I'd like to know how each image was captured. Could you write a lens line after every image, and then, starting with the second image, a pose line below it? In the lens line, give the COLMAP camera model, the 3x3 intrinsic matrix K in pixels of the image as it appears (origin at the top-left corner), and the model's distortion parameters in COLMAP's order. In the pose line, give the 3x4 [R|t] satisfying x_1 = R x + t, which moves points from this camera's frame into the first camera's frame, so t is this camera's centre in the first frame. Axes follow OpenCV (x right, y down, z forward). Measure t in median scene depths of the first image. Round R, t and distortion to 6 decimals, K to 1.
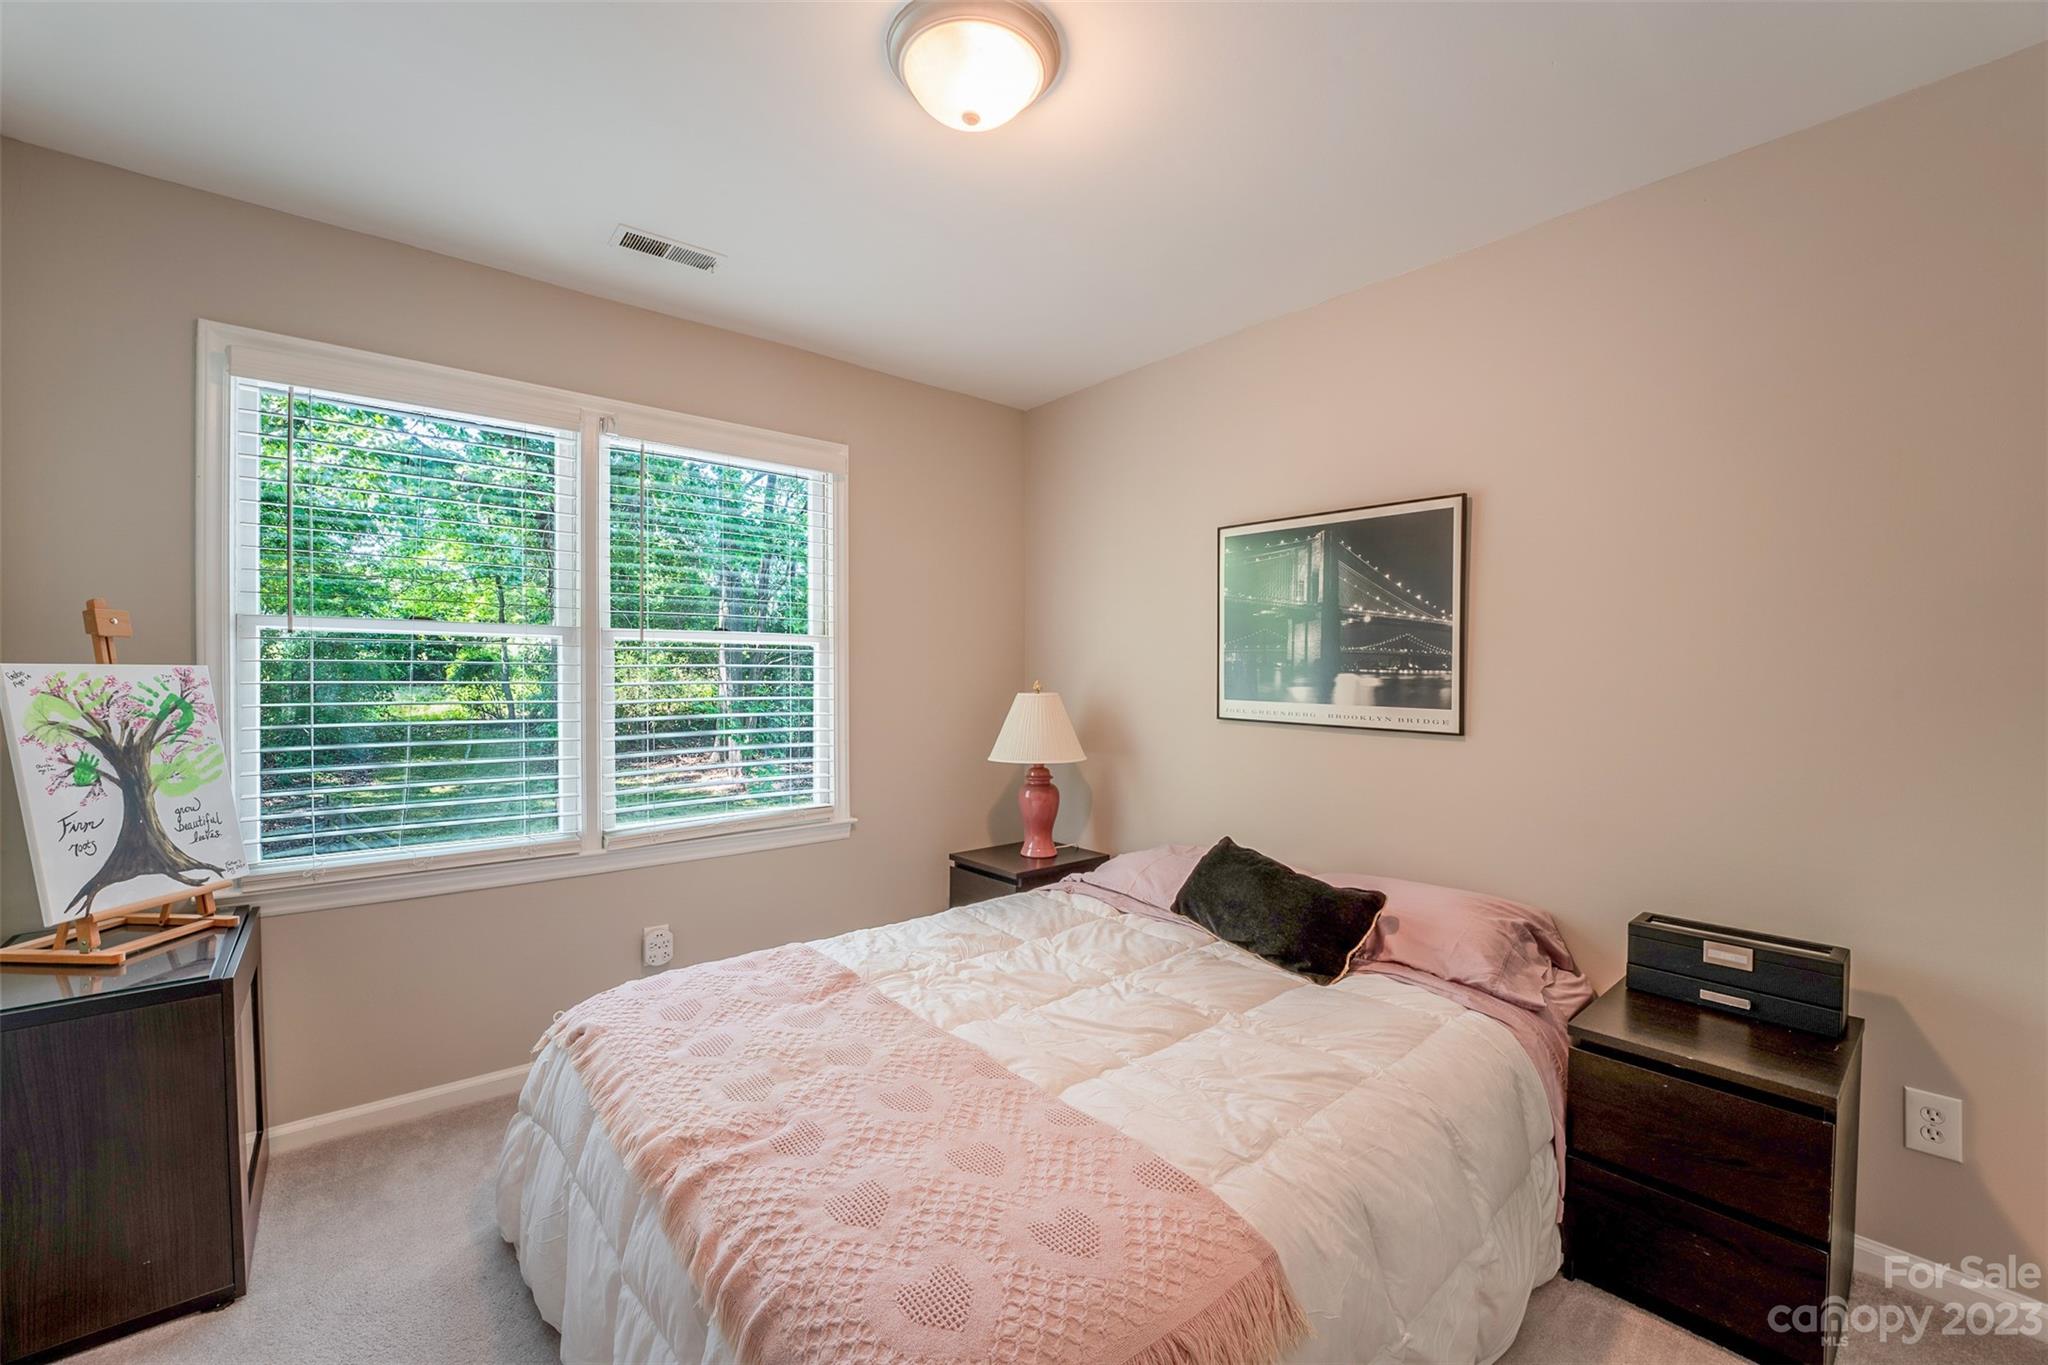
lens RADIAL K [[825.2, 0, 1020.7], [0, 825.2, 677.3], [0, 0, 1]] dist [-0.025182, 0.000046]
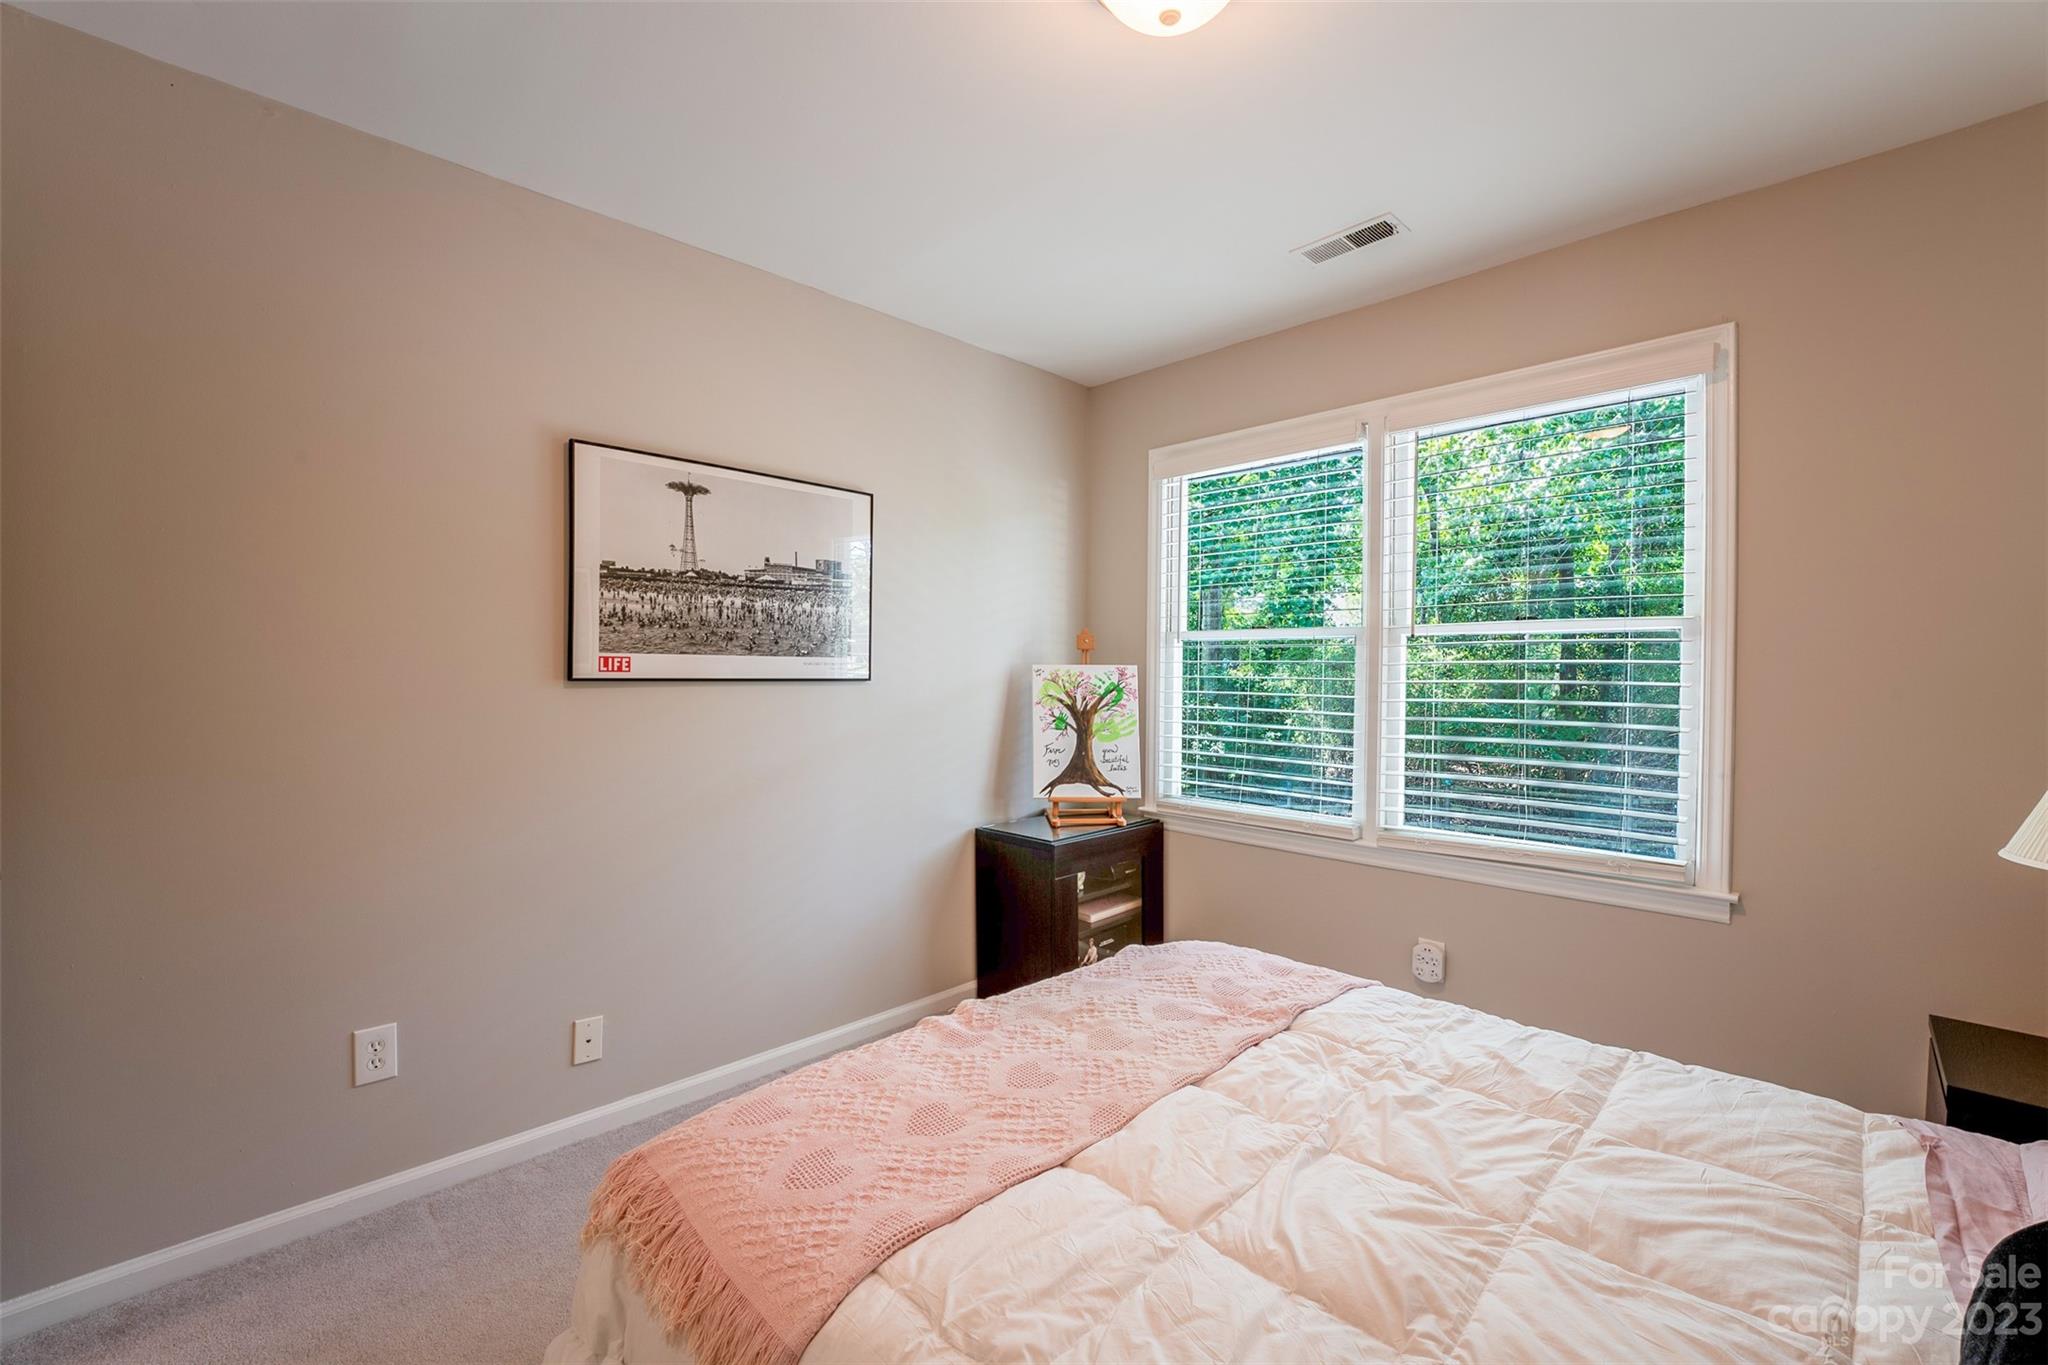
lens RADIAL K [[825.2, 0, 1020.6], [0, 825.2, 680.4], [0, 0, 1]] dist [-0.025182, 0.000046]
pose [[0.075253, 0.010211, -0.997112, 0.681944], [-0.009065, 0.999913, 0.009556, 0.001915], [0.997123, 0.008319, 0.075339, 0.689681]]
